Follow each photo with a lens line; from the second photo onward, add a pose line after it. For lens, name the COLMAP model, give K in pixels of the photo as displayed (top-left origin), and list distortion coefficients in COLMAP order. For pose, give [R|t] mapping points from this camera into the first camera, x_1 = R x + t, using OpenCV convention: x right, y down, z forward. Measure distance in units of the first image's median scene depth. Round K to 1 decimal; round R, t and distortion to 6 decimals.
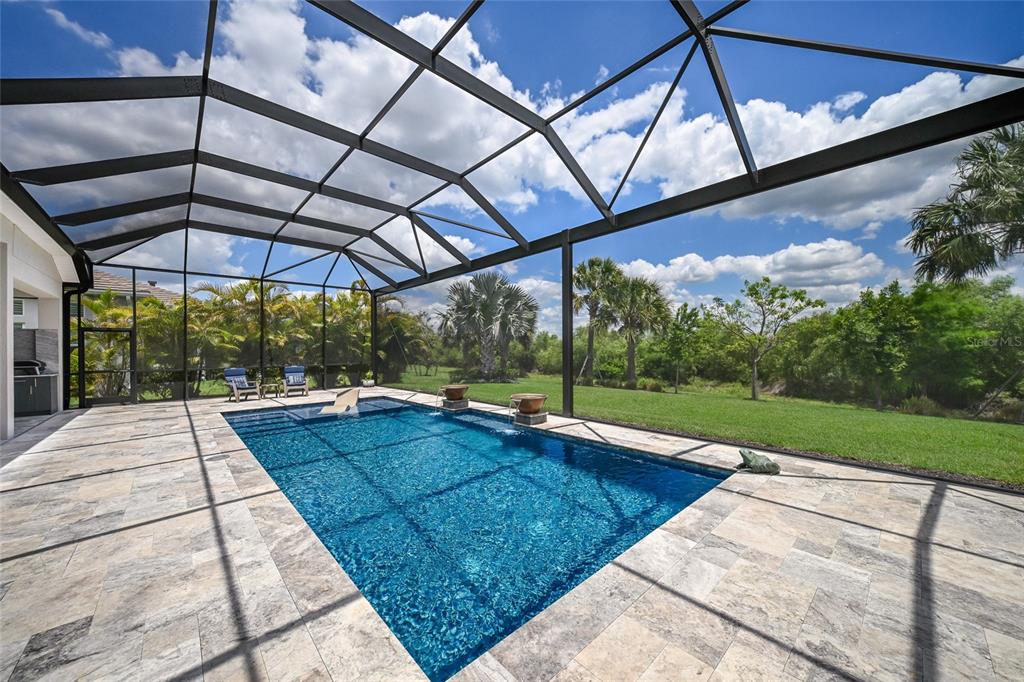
lens RADIAL K [[372.8, 0, 506.0], [0, 372.8, 346.3], [0, 0, 1]] dist [0.001252, 0.000100]
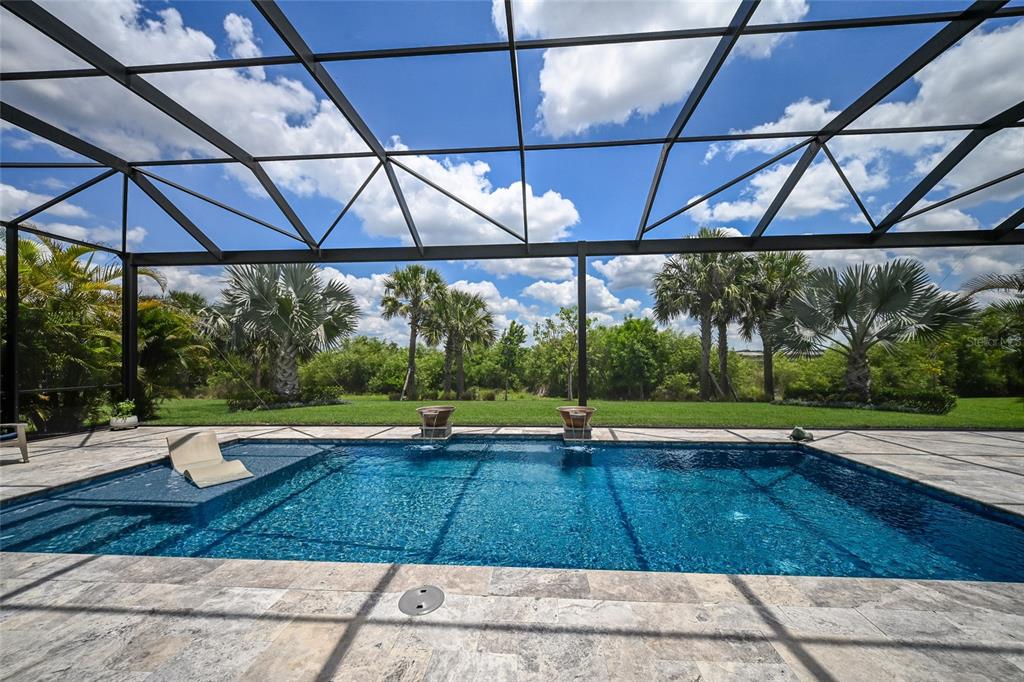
lens RADIAL K [[364.6, 0, 515.0], [0, 364.6, 358.3], [0, 0, 1]] dist [-0.000194, 0.000034]
pose [[0.720856, 0.005306, 0.693065, -0.549553], [0.000329, 0.999968, -0.007998, 0.012540], [-0.693085, 0.005993, 0.720831, 0.343447]]
